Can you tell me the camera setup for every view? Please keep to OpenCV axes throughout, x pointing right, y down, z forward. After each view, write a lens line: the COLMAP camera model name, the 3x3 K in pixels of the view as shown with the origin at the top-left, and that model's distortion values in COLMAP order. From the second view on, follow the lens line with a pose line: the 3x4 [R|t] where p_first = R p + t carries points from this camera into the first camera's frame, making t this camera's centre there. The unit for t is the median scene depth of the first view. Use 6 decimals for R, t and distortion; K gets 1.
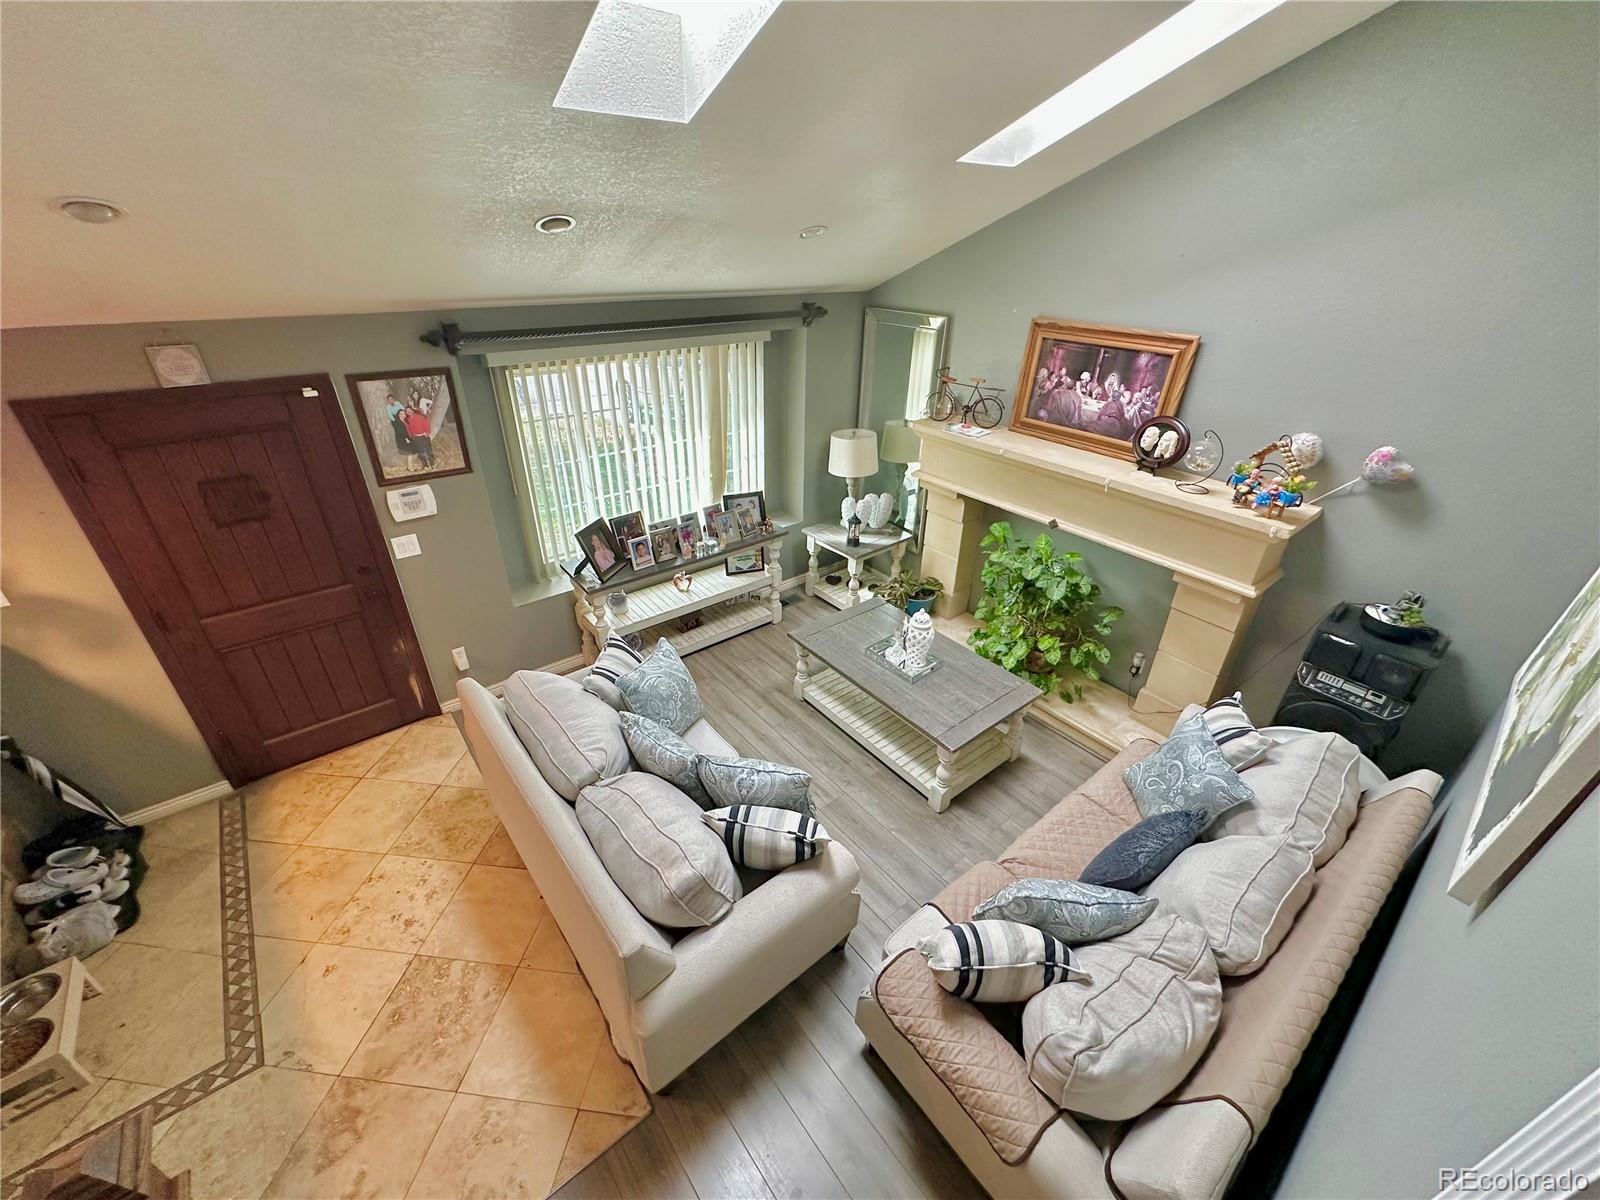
lens RADIAL K [[633.4, 0, 802.4], [0, 633.4, 599.2], [0, 0, 1]] dist [-0.000033, -0.000322]
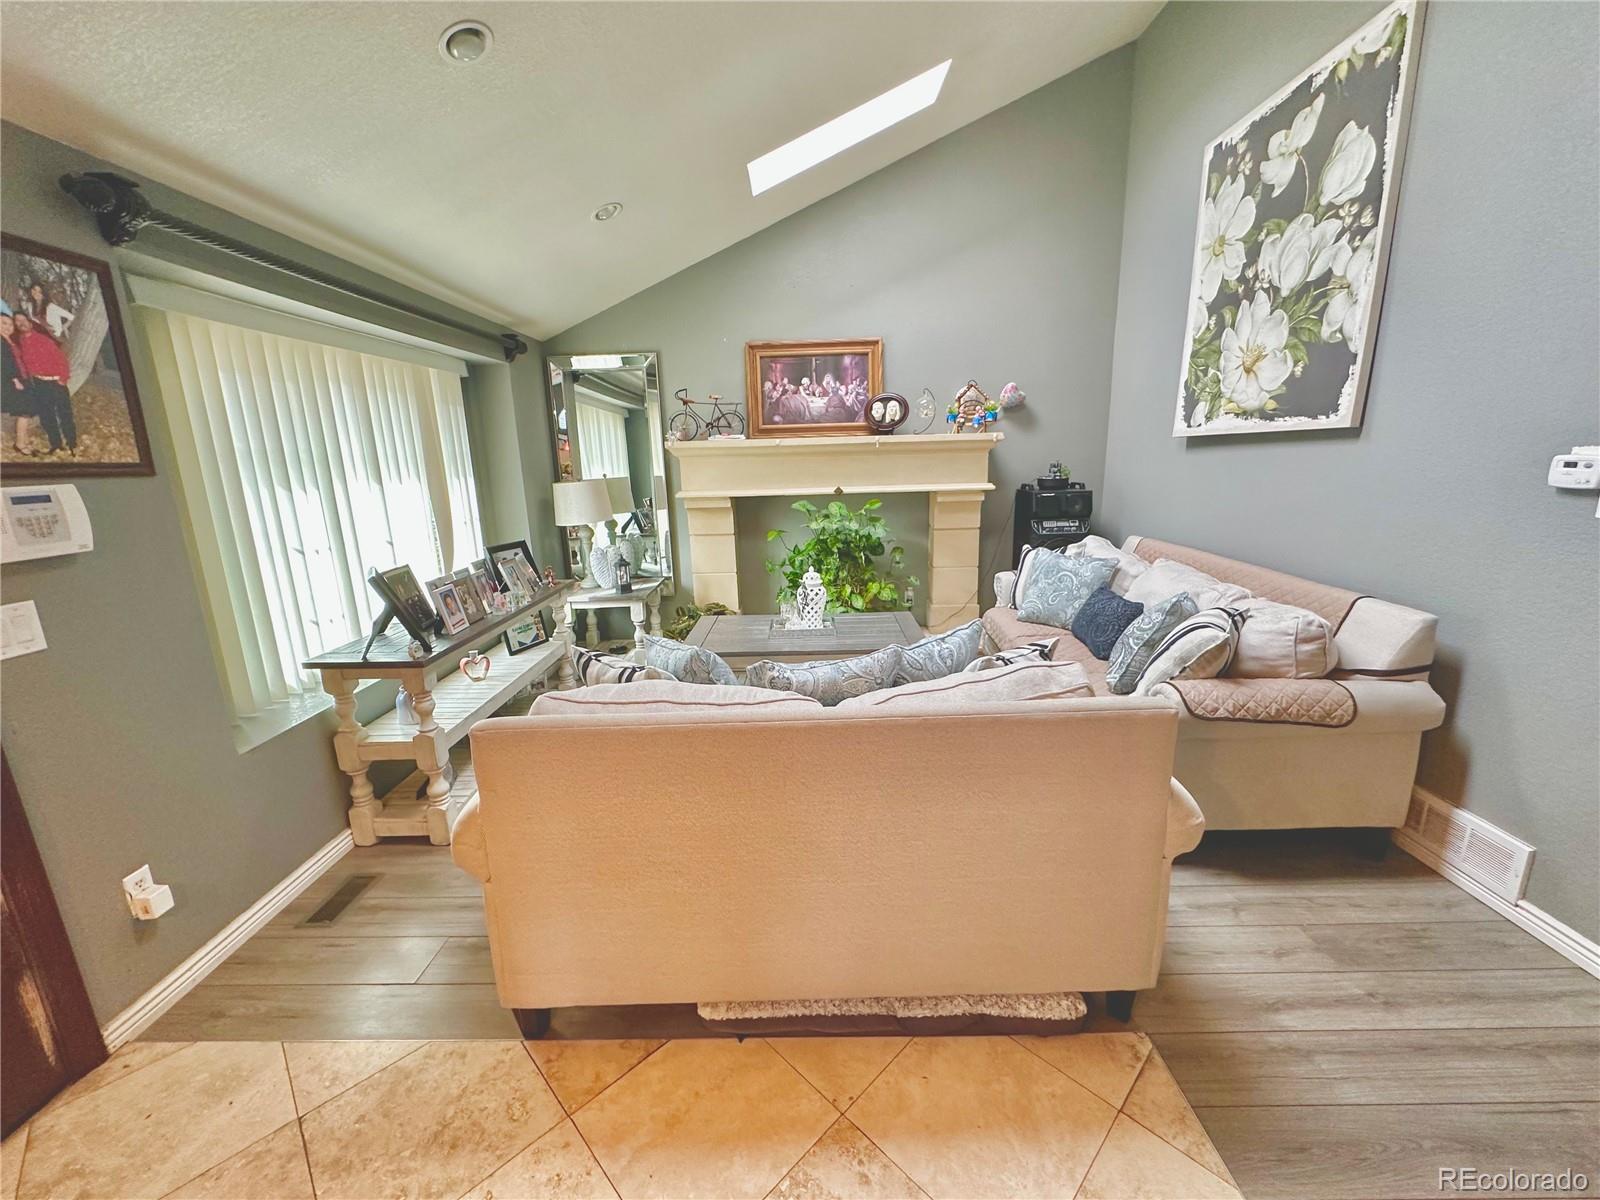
lens RADIAL K [[633.4, 0, 799.0], [0, 633.4, 598.5], [0, 0, 1]] dist [-0.000033, -0.000322]
pose [[0.639409, -0.210886, 0.739380, -0.576519], [0.416111, 0.903560, -0.102135, 0.154979], [-0.646535, 0.372970, 0.665496, 0.355019]]
